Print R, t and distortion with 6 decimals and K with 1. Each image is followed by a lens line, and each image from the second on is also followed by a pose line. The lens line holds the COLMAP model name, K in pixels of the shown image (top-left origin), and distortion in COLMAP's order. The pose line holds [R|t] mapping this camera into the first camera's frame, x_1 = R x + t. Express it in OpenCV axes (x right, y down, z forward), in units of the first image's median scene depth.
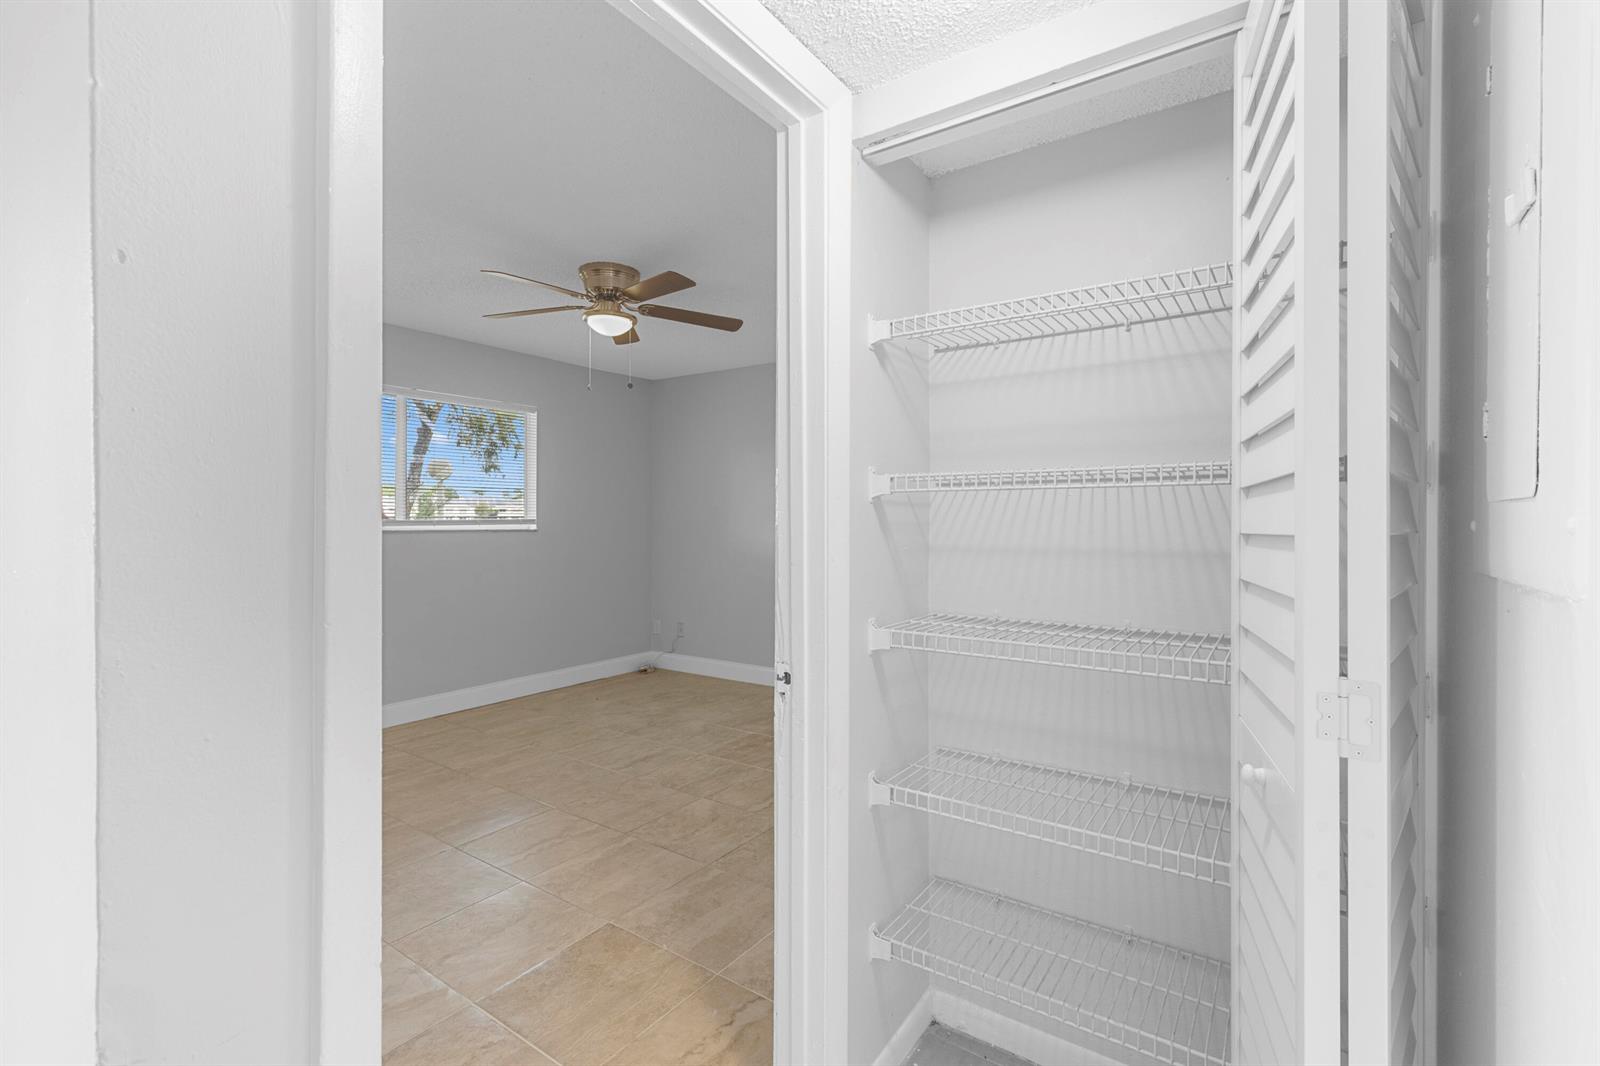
lens RADIAL K [[718.3, 0, 805.4], [0, 718.3, 519.0], [0, 0, 1]] dist [0.008545, -0.000938]
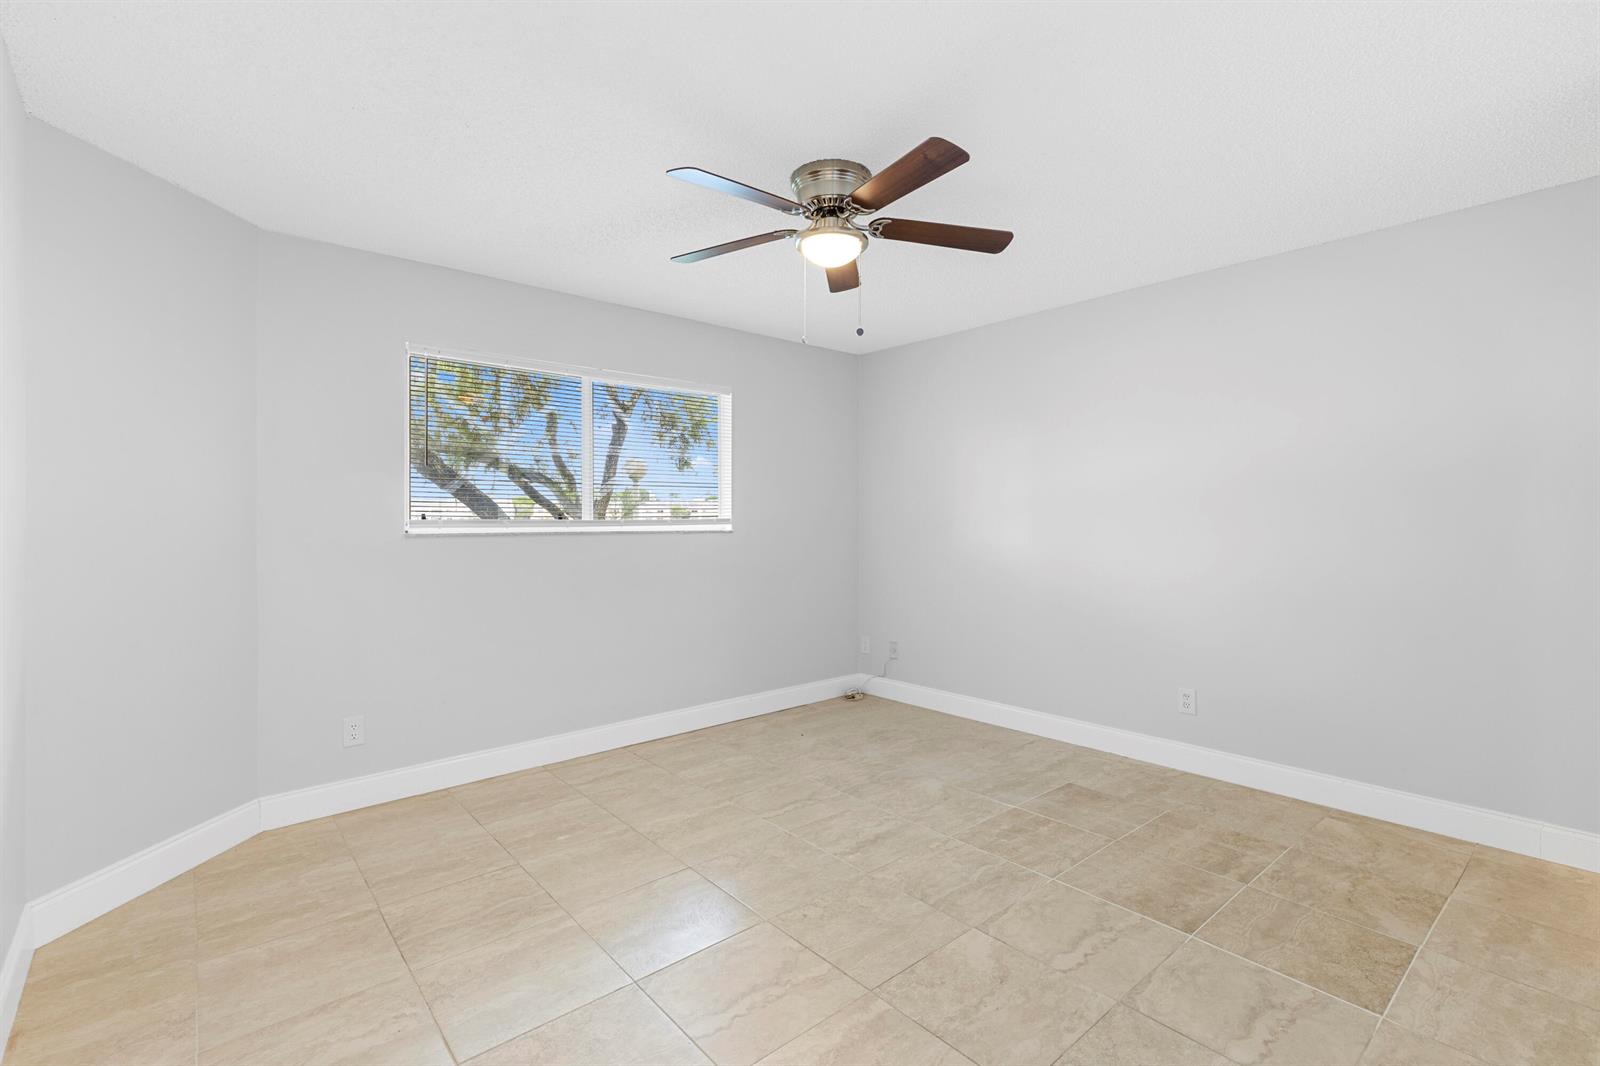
lens RADIAL K [[718.3, 0, 807.5], [0, 718.3, 534.8], [0, 0, 1]] dist [0.008545, -0.000938]
pose [[0.970672, 0.003929, -0.240374, -0.105969], [0.001275, 0.999768, 0.021492, 0.002146], [0.240403, -0.021168, 0.970442, 0.249650]]
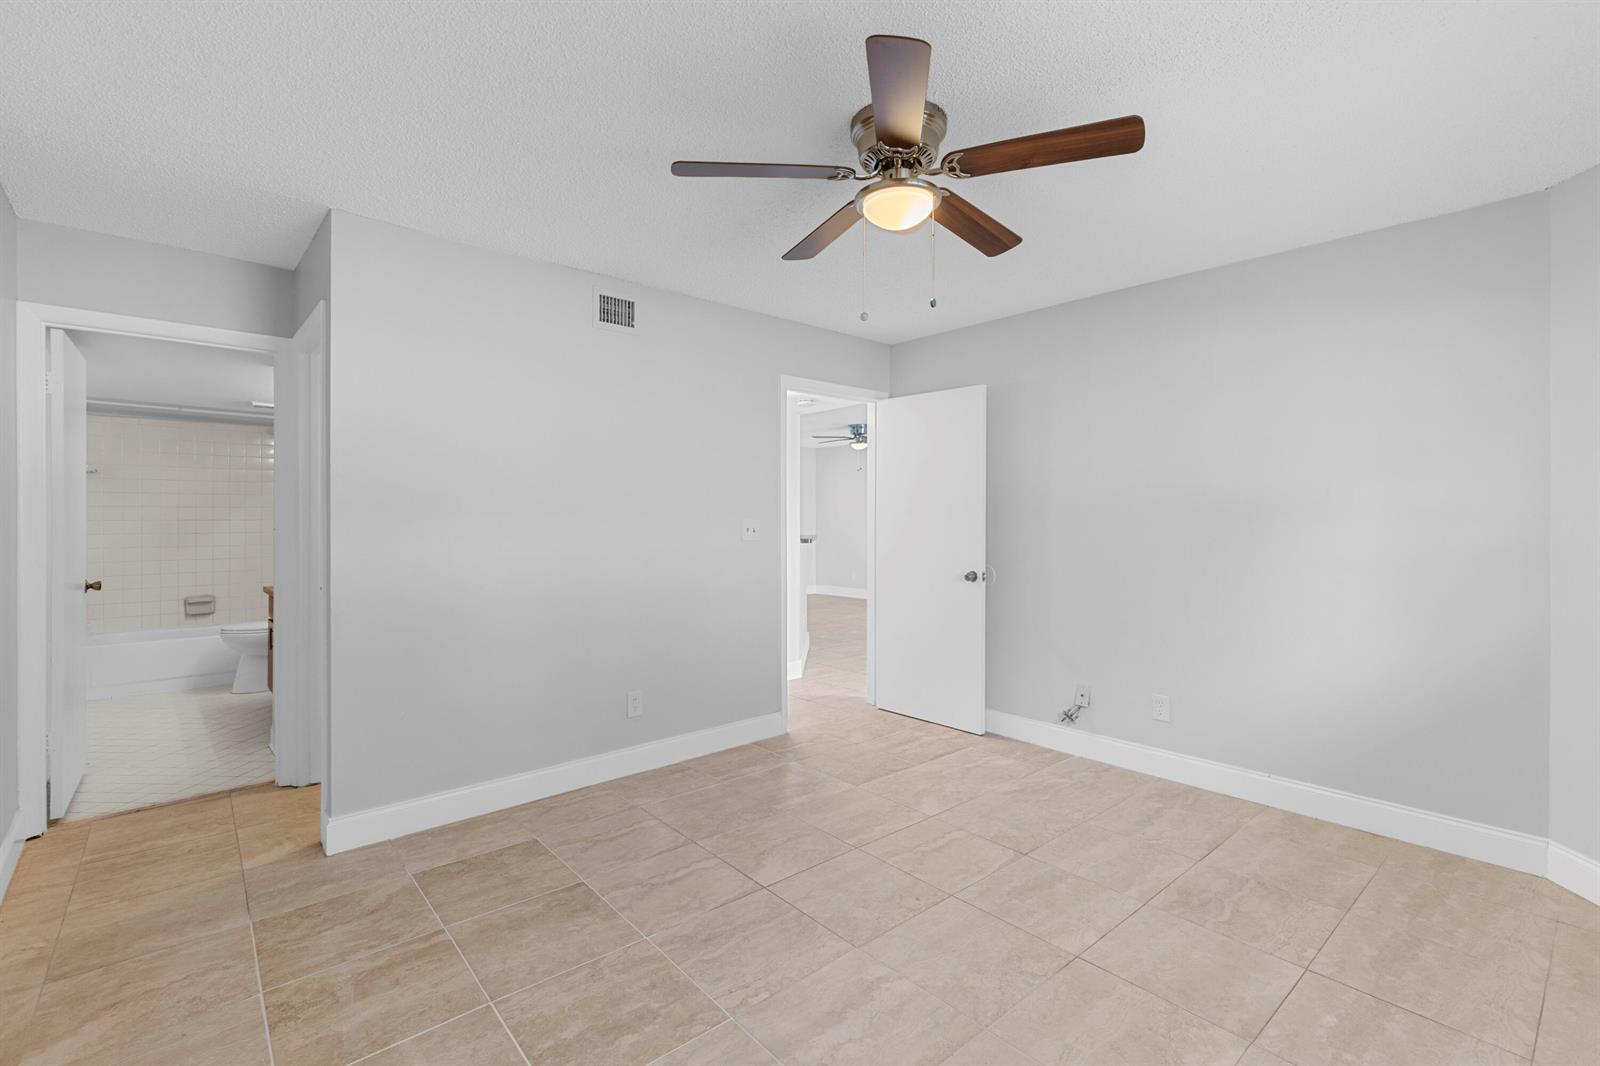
lens RADIAL K [[735.5, 0, 802.6], [0, 735.5, 519.1], [0, 0, 1]] dist [0.002016, 0.000058]
pose [[-0.970428, 0.001497, 0.241385, -0.296686], [0.002265, 0.999993, 0.002901, -0.005313], [-0.241379, 0.003362, -0.970425, 1.399167]]
